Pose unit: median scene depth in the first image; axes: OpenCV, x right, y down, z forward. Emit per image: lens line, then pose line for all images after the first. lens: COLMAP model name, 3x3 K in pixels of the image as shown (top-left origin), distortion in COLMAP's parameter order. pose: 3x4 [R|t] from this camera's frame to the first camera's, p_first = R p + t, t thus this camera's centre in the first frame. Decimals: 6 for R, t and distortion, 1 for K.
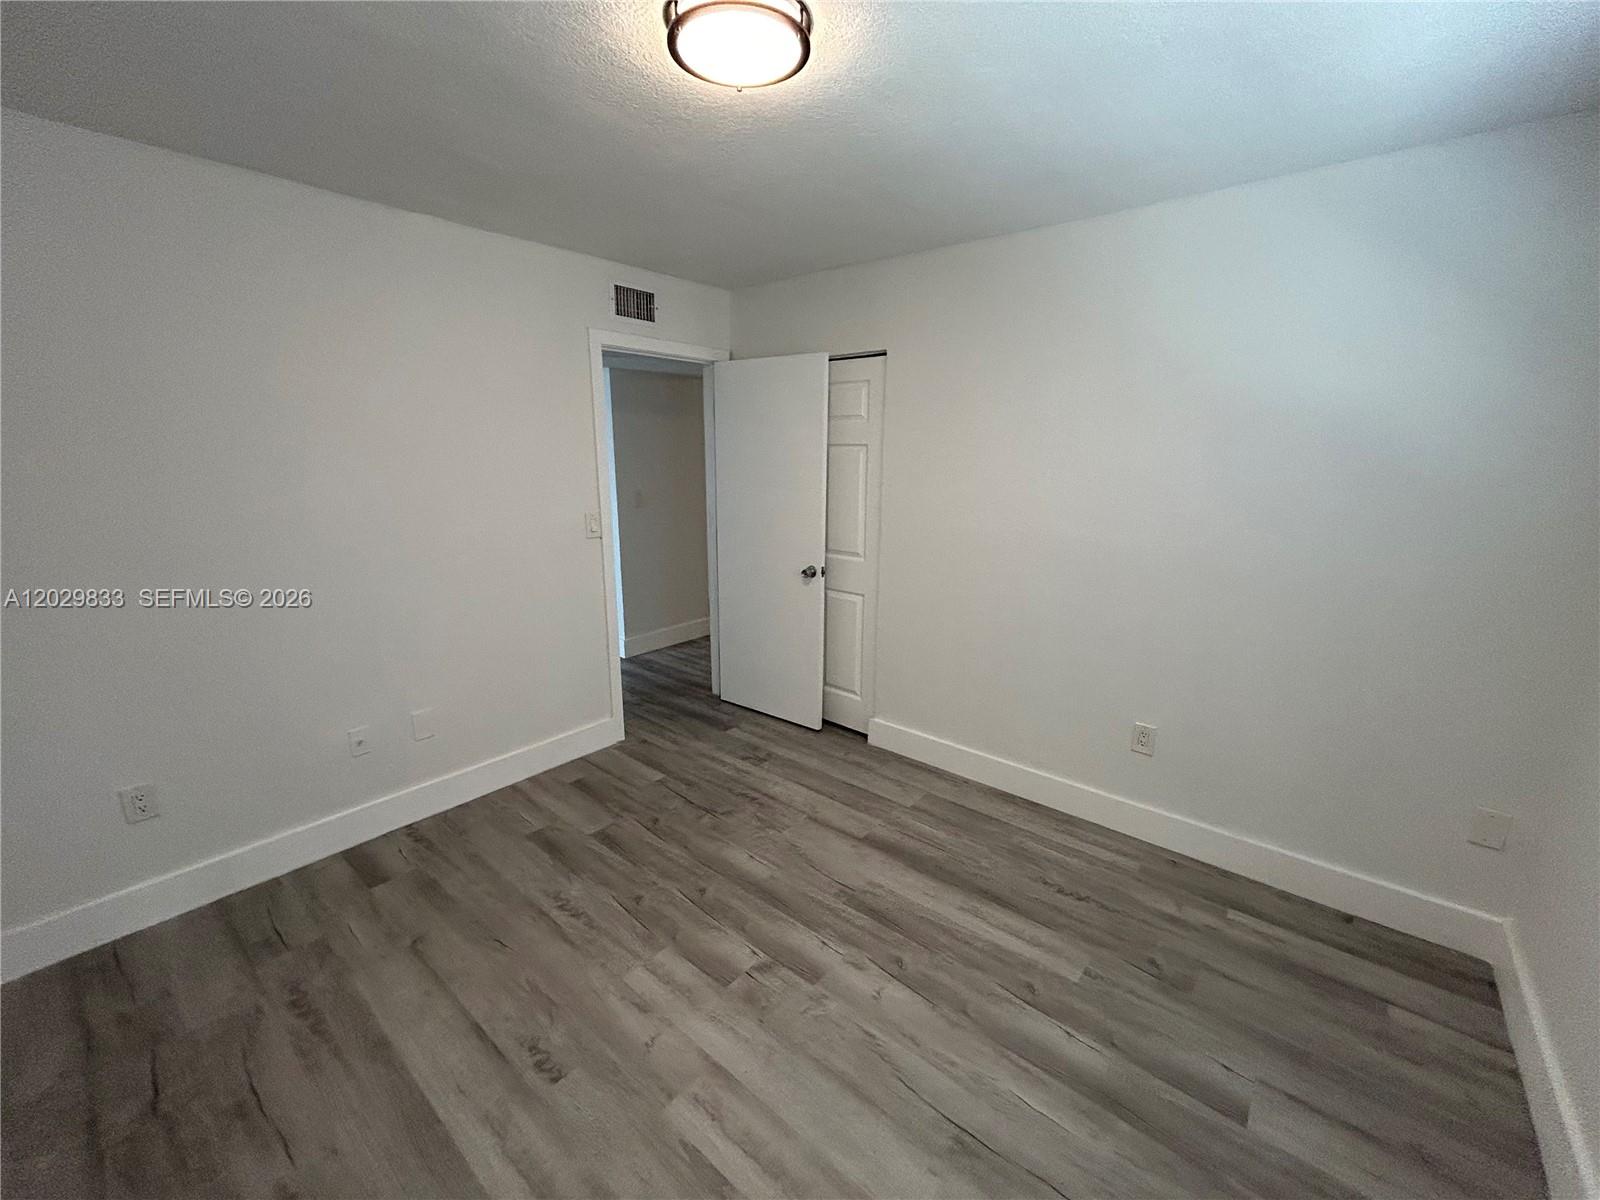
lens RADIAL K [[650.9, 0, 802.2], [0, 650.9, 596.2], [0, 0, 1]] dist [-0.004389, 0.002367]
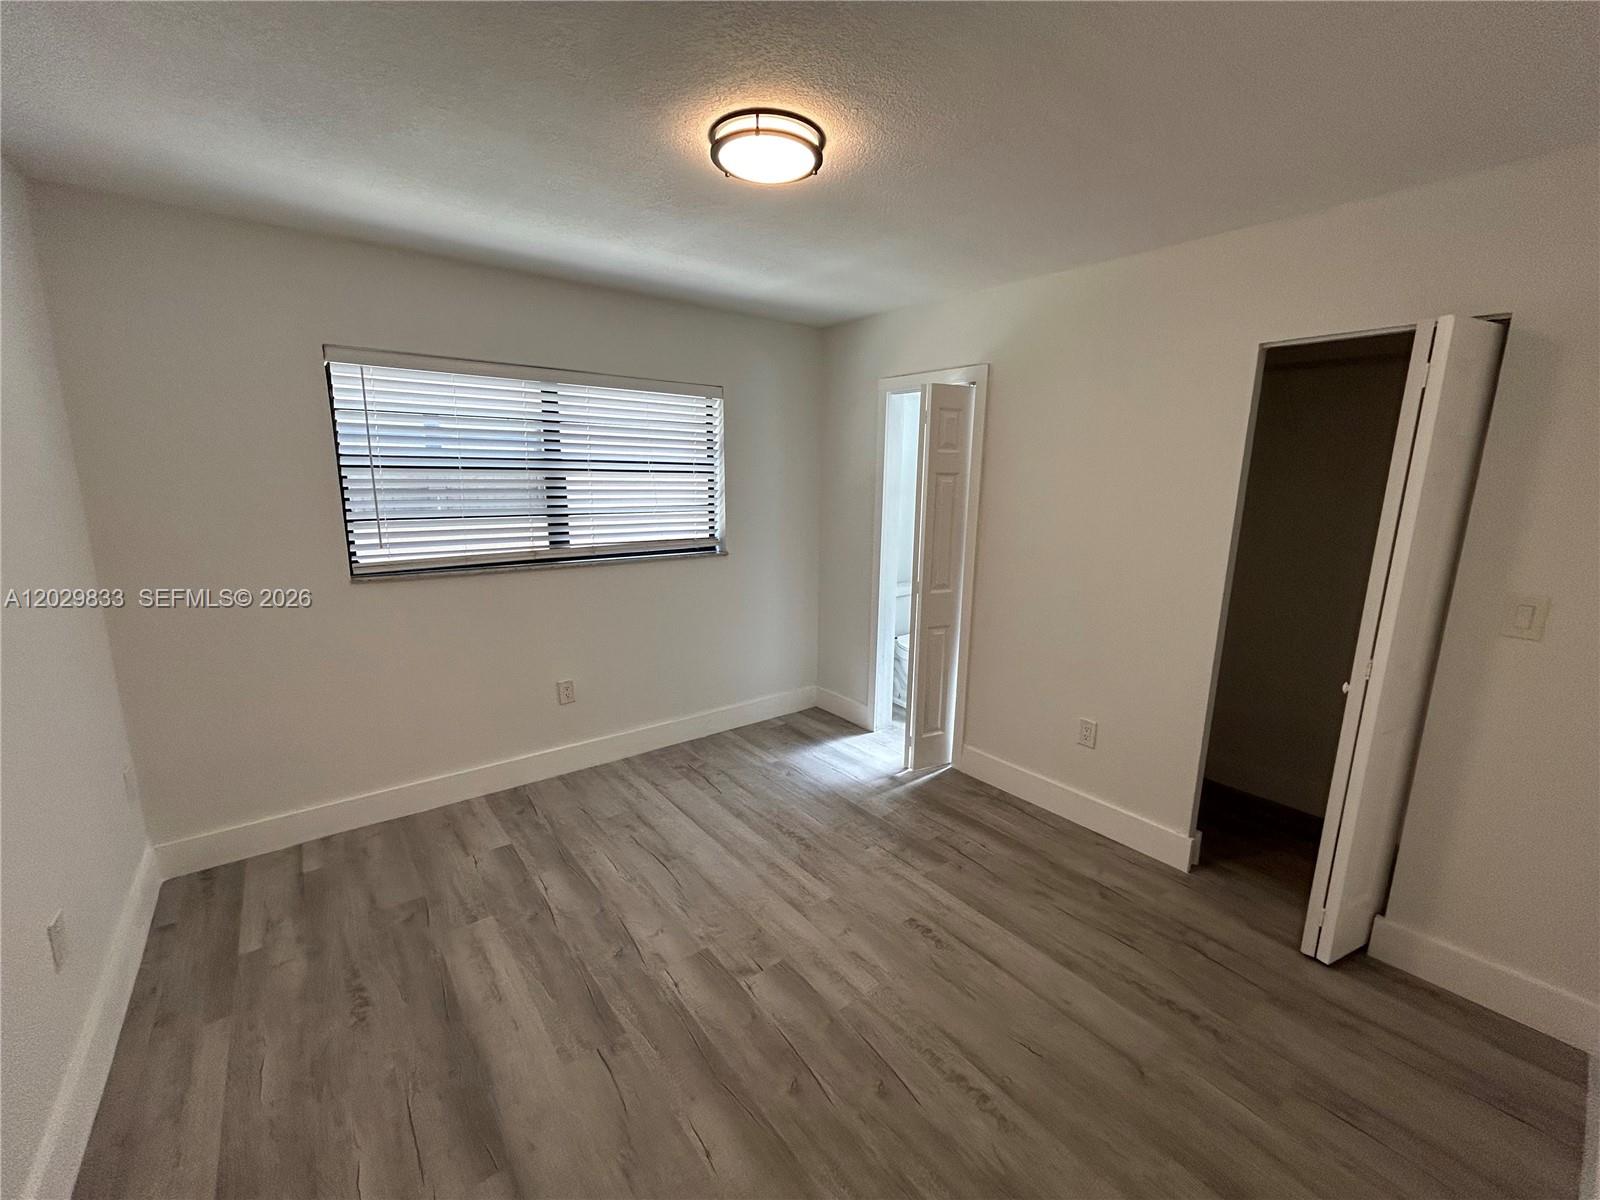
lens RADIAL K [[650.9, 0, 802.2], [0, 650.9, 596.2], [0, 0, 1]] dist [-0.004389, 0.002367]
pose [[-0.978006, -0.059115, 0.200022, -0.319835], [0.026553, 0.915904, 0.400519, -0.383845], [-0.206878, 0.397021, -0.894190, 1.669761]]
